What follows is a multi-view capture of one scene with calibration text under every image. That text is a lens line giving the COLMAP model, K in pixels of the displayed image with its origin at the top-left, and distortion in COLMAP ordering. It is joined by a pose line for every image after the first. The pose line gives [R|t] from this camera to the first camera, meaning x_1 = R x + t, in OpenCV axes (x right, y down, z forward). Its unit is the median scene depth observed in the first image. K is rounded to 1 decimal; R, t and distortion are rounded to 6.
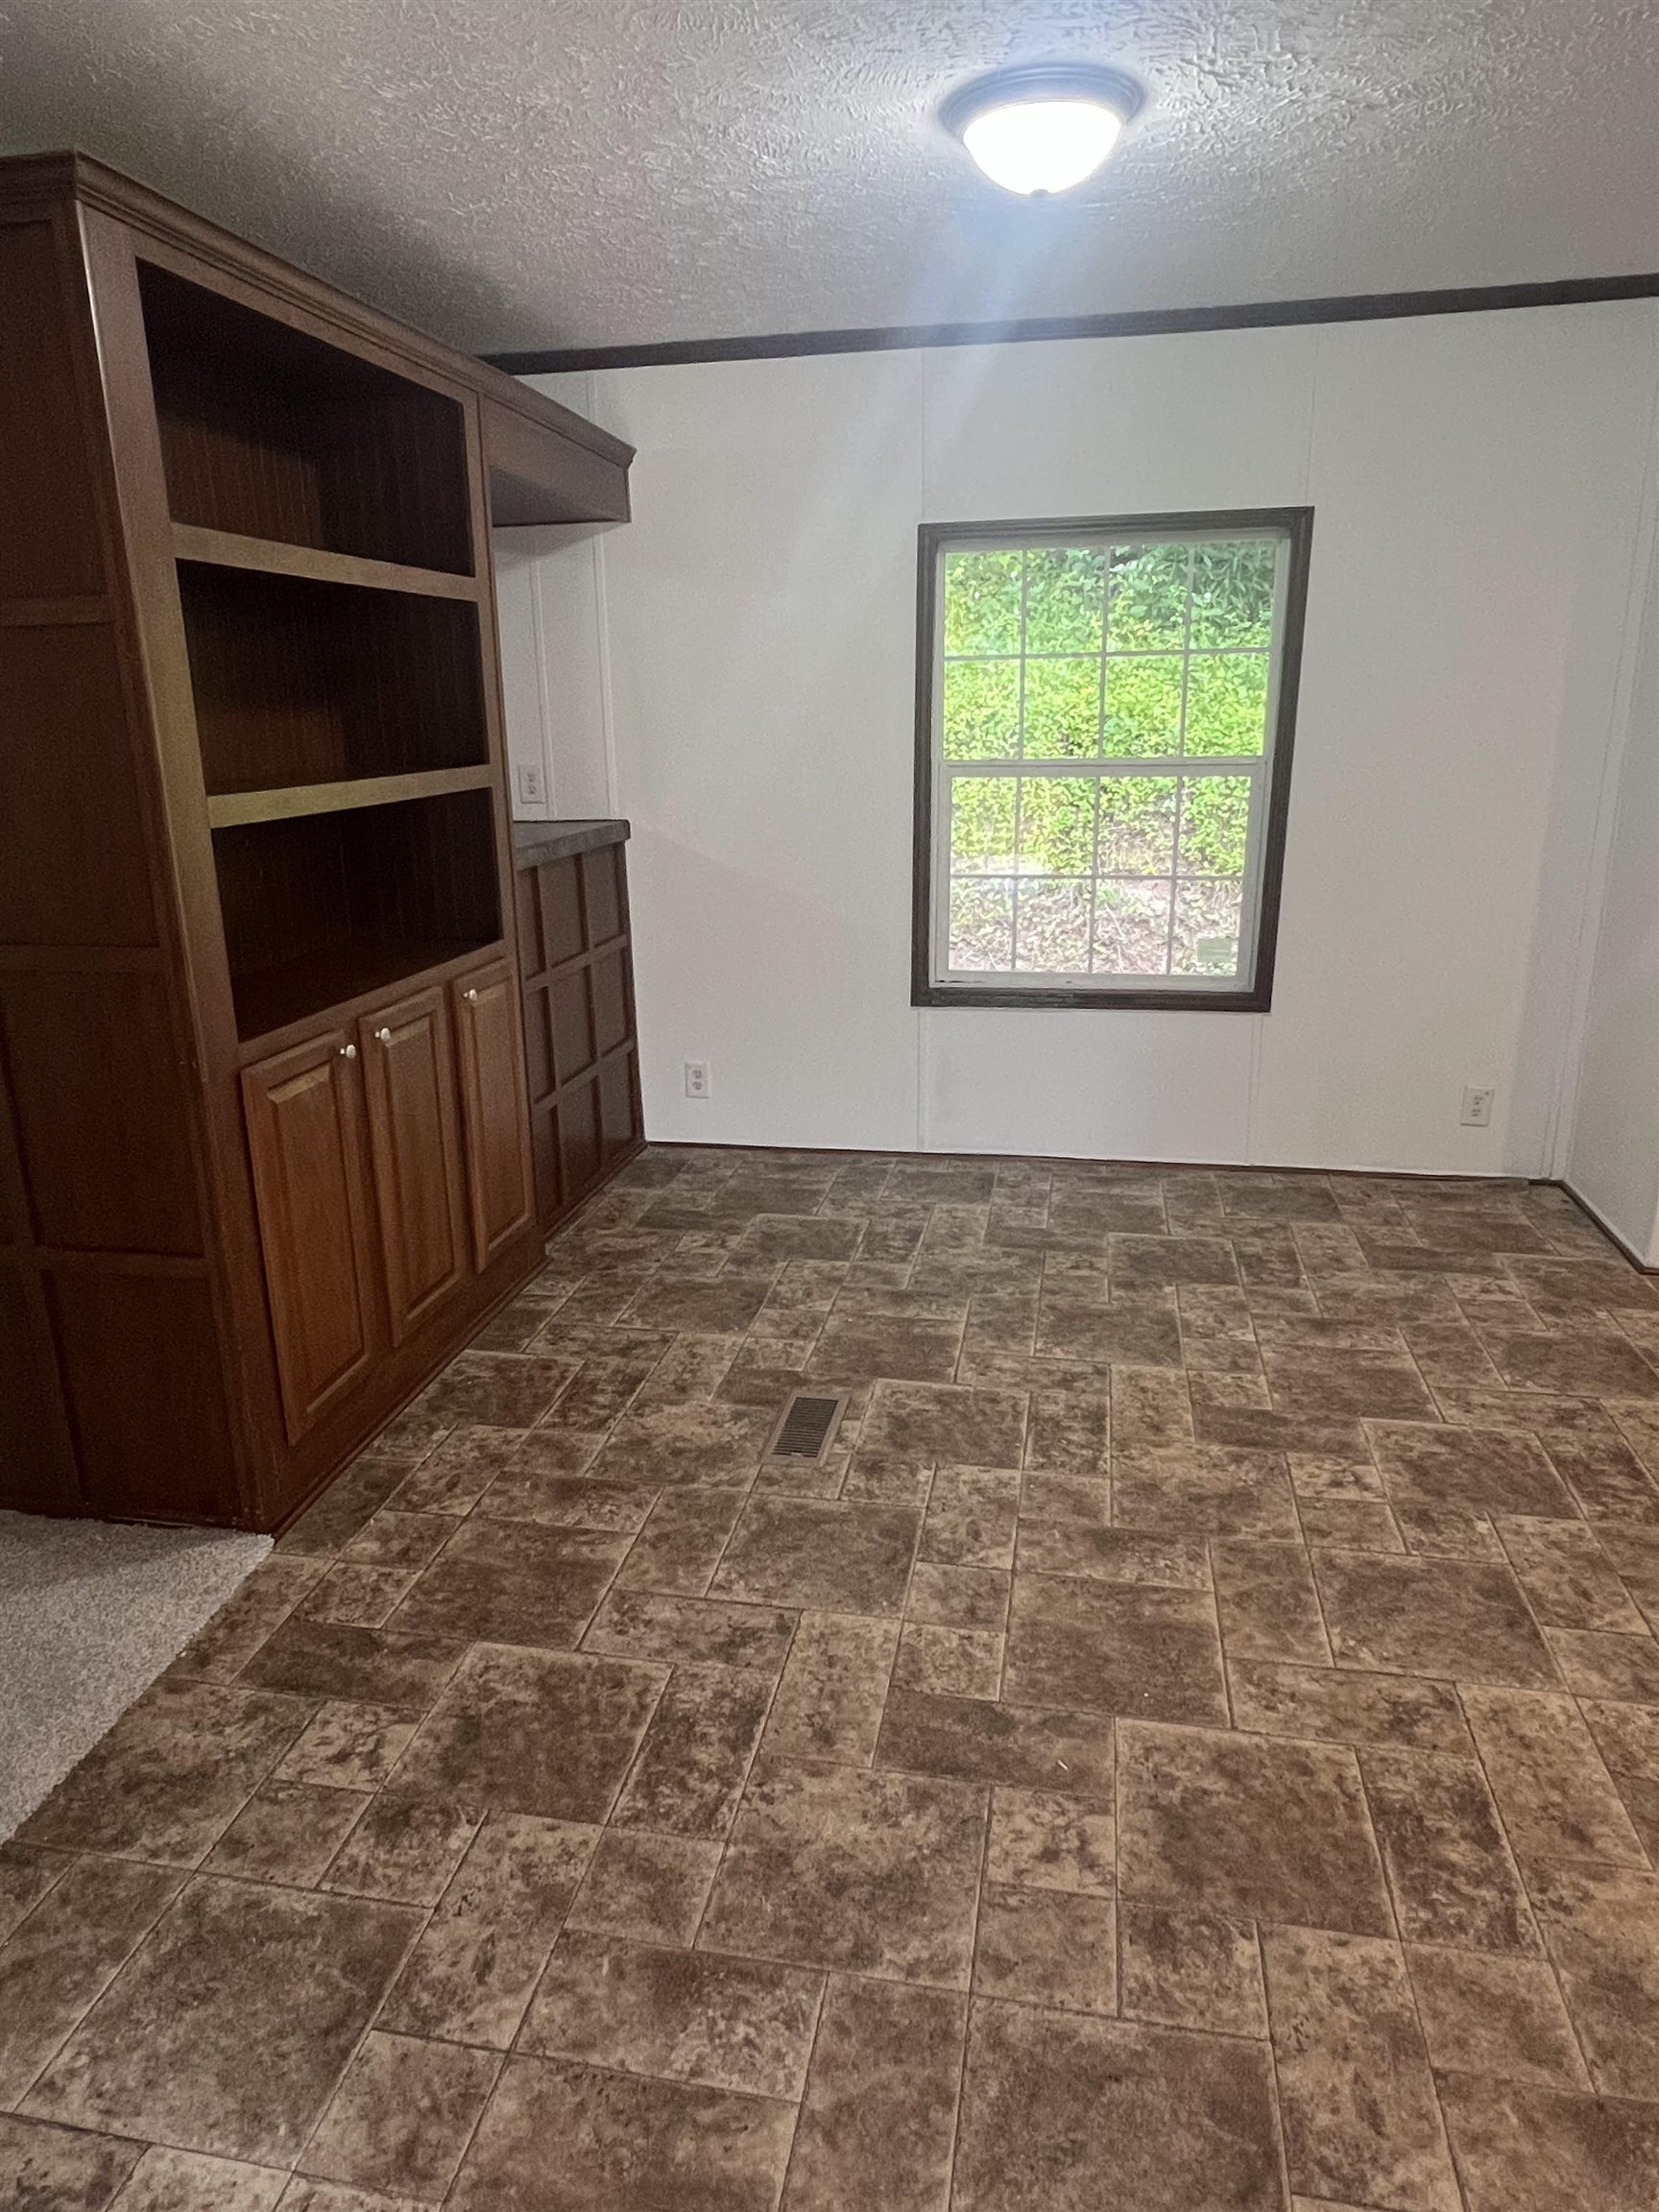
lens RADIAL K [[1414.1, 0, 826.0], [0, 1414.1, 1111.1], [0, 0, 1]] dist [0.002329, 0.003361]
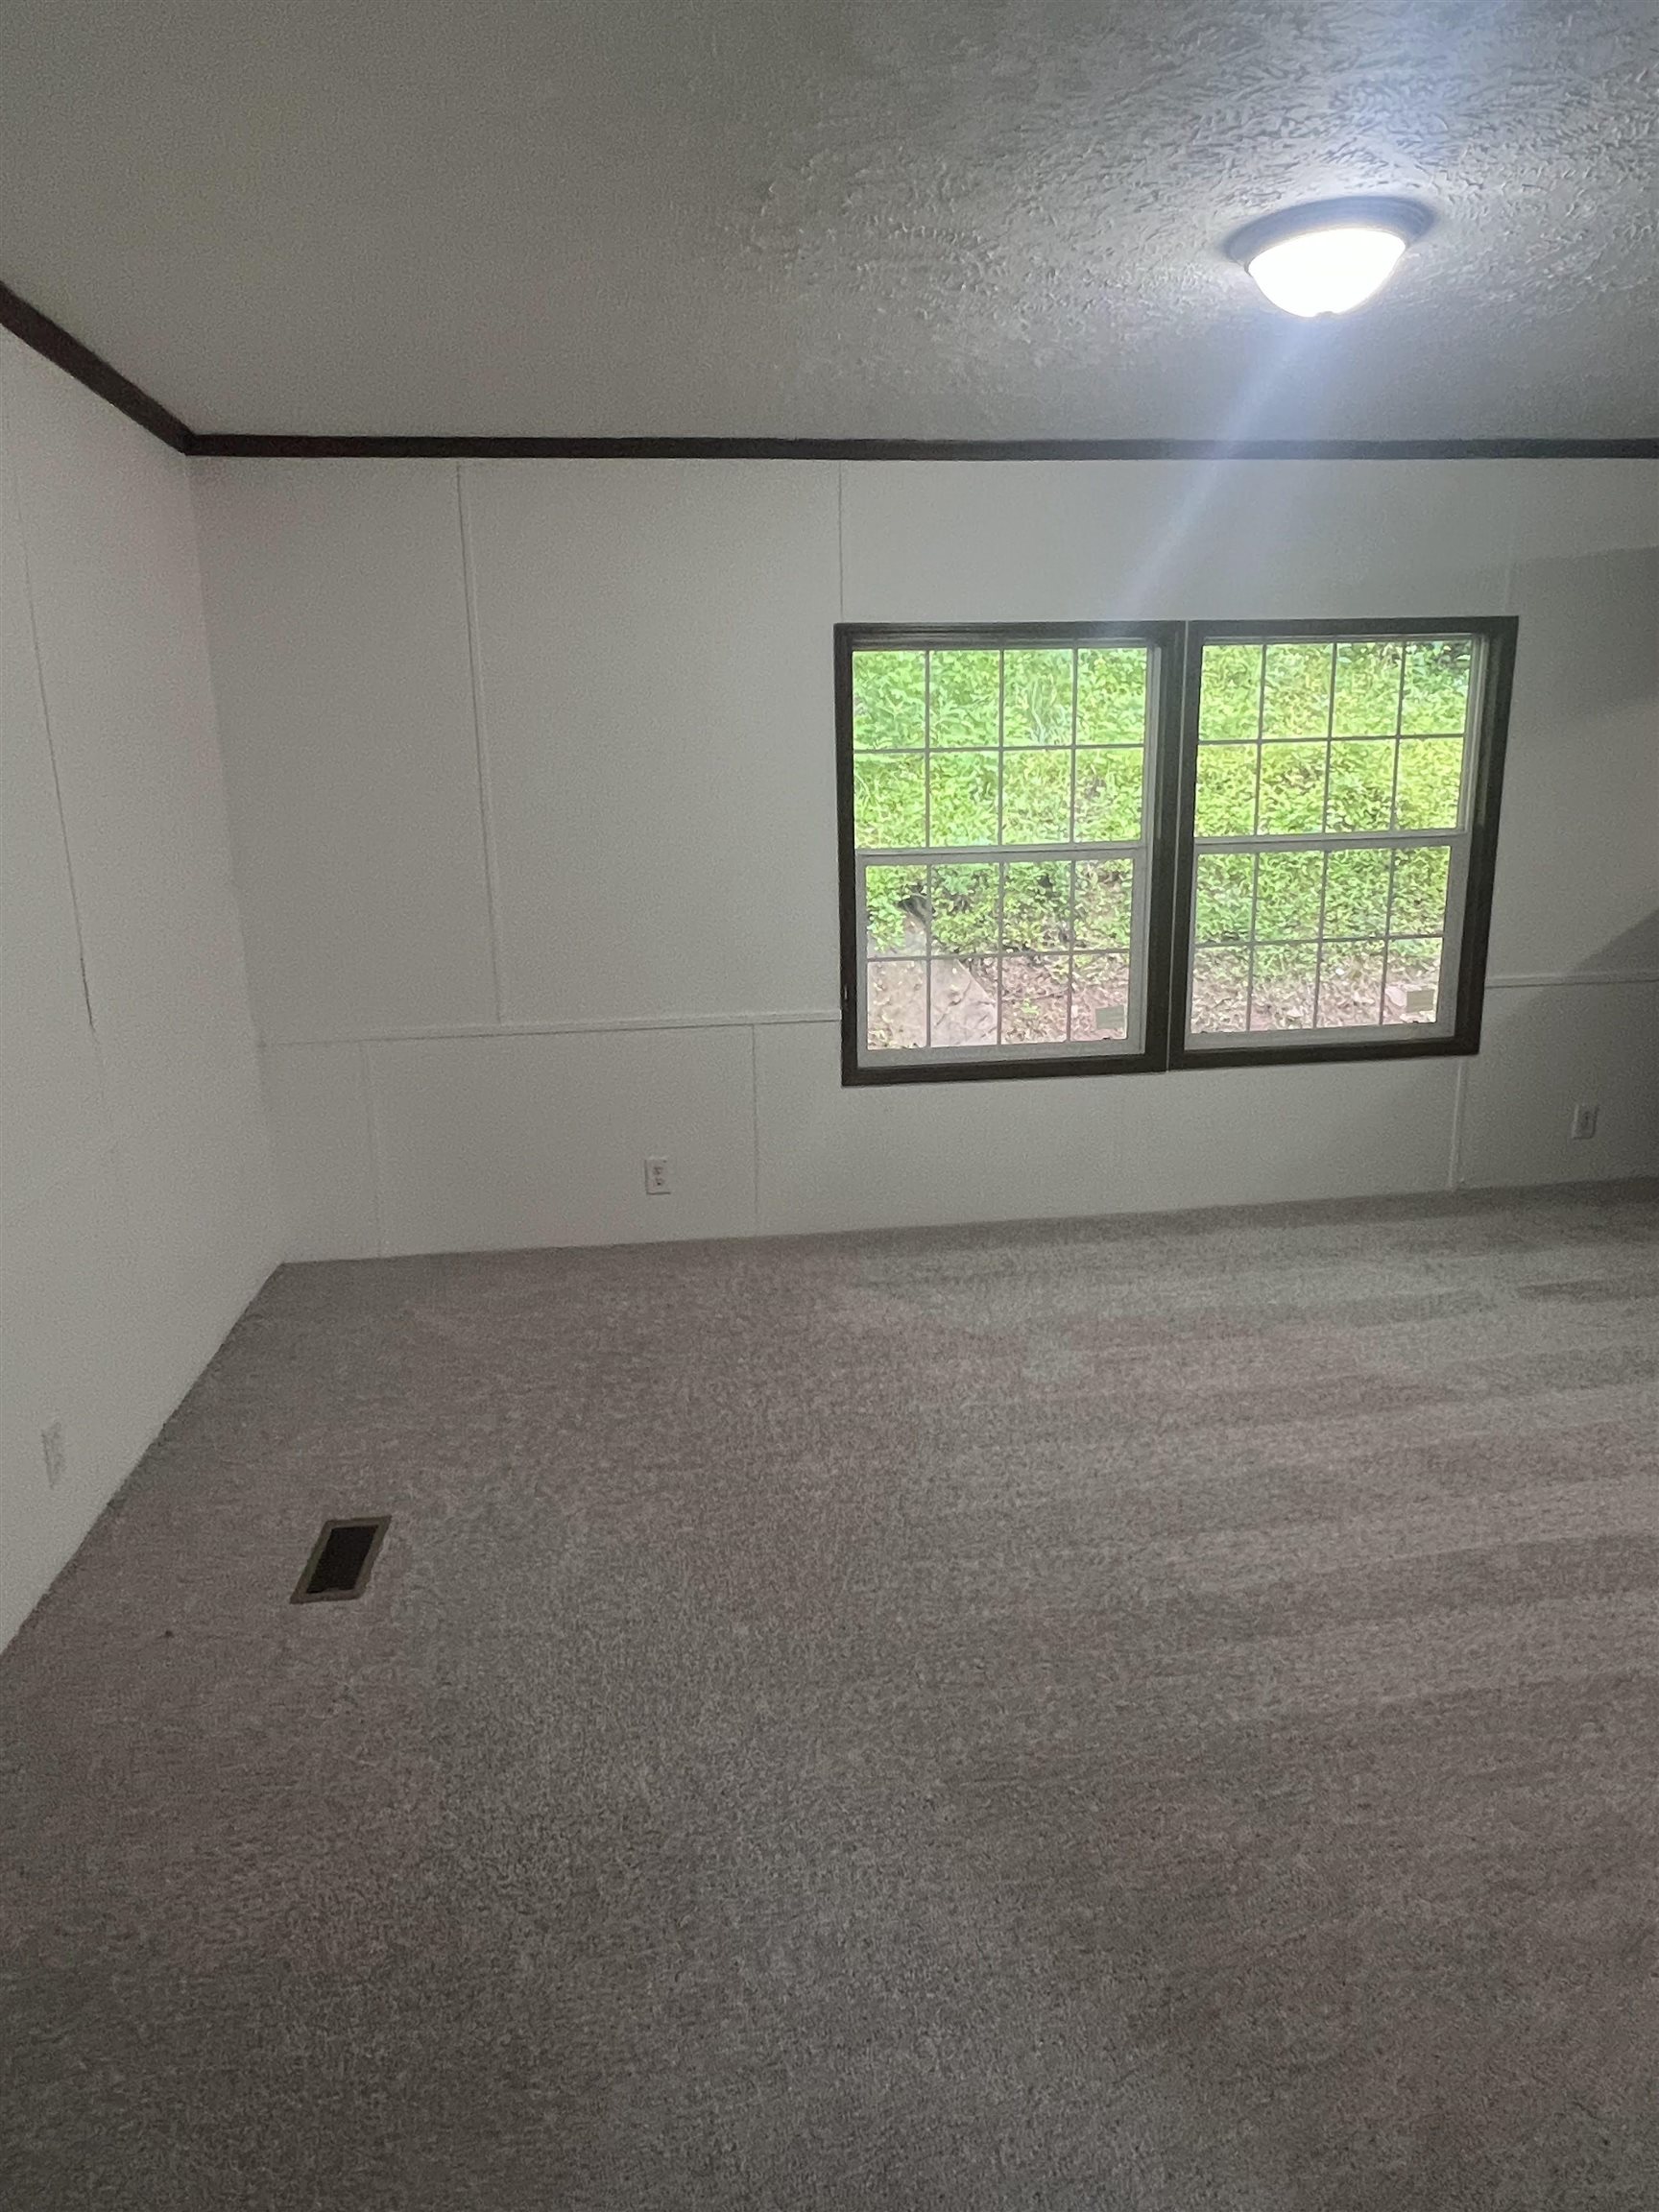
lens RADIAL K [[1414.1, 0, 815.4], [0, 1414.1, 1115.0], [0, 0, 1]] dist [0.002329, 0.003361]
pose [[0.948986, -0.075206, 0.306220, -0.386333], [0.094268, 0.994393, -0.047921, -0.012055], [-0.300899, 0.074343, 0.950754, 0.066671]]
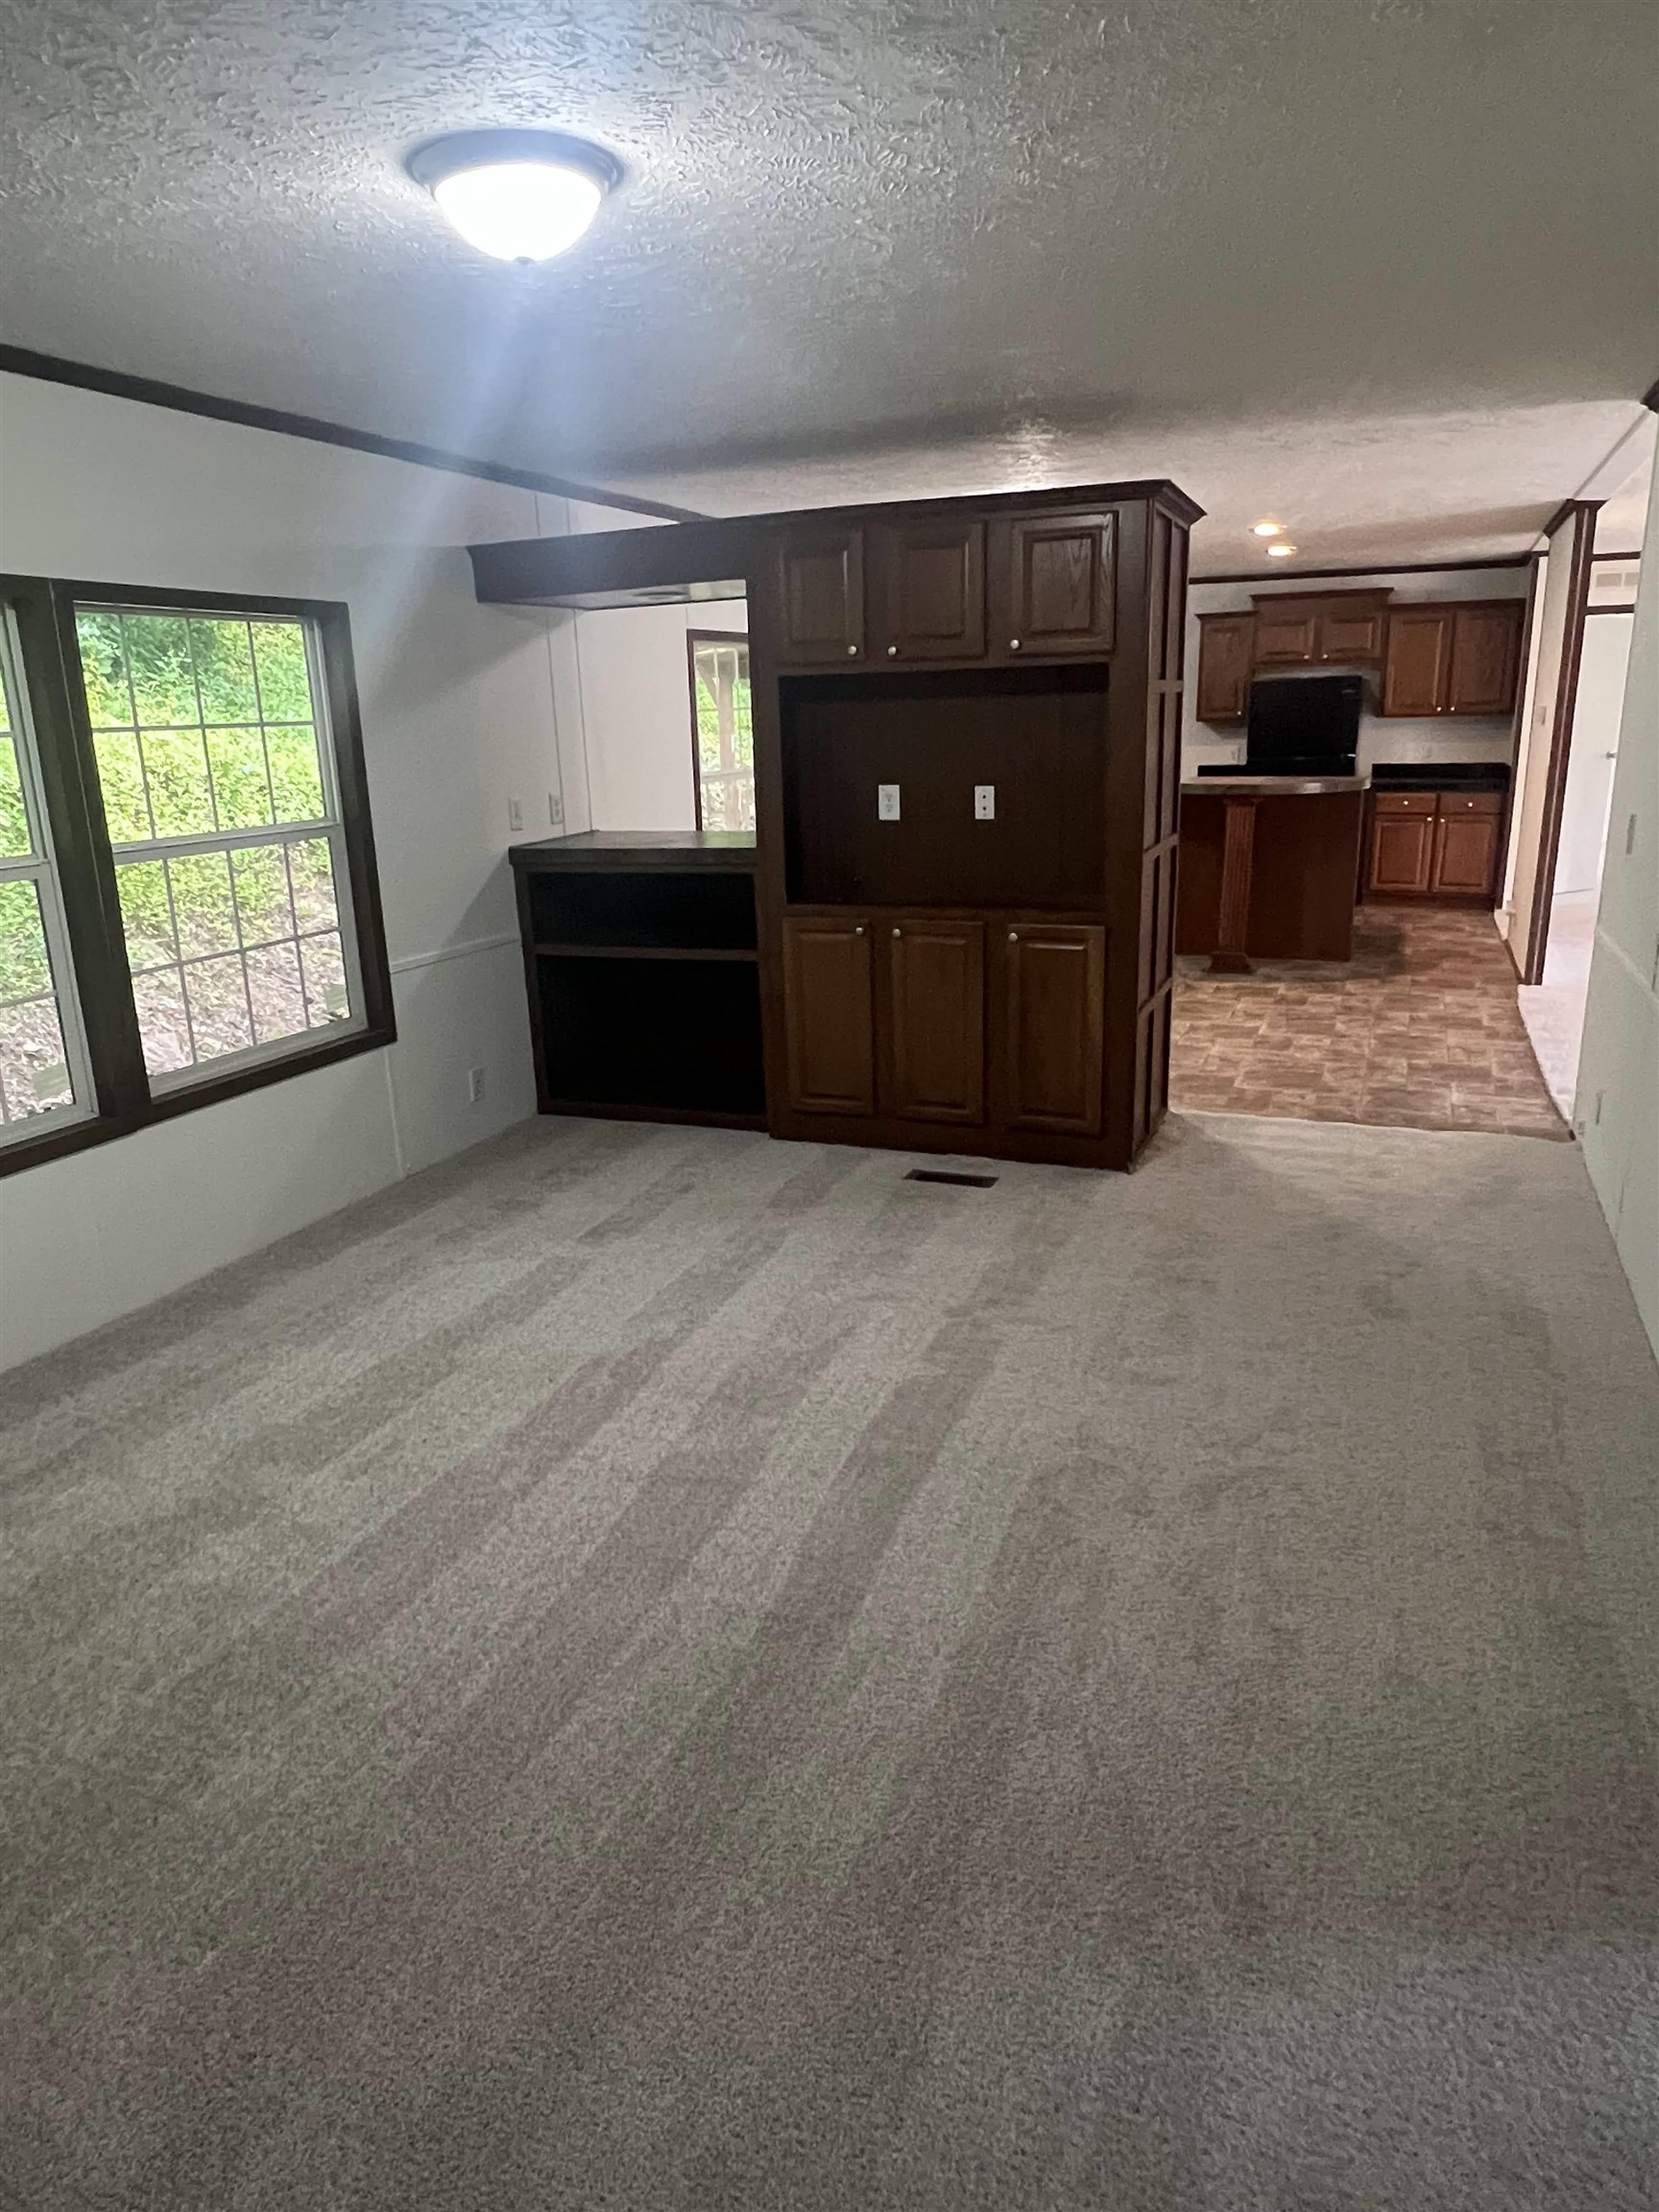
lens RADIAL K [[1414.1, 0, 826.1], [0, 1414.1, 1108.8], [0, 0, 1]] dist [0.002329, 0.003361]
pose [[0.193180, -0.249077, 0.949022, -0.466220], [0.312661, 0.932444, 0.181082, -0.058639], [-0.930013, 0.261740, 0.258006, 0.213984]]
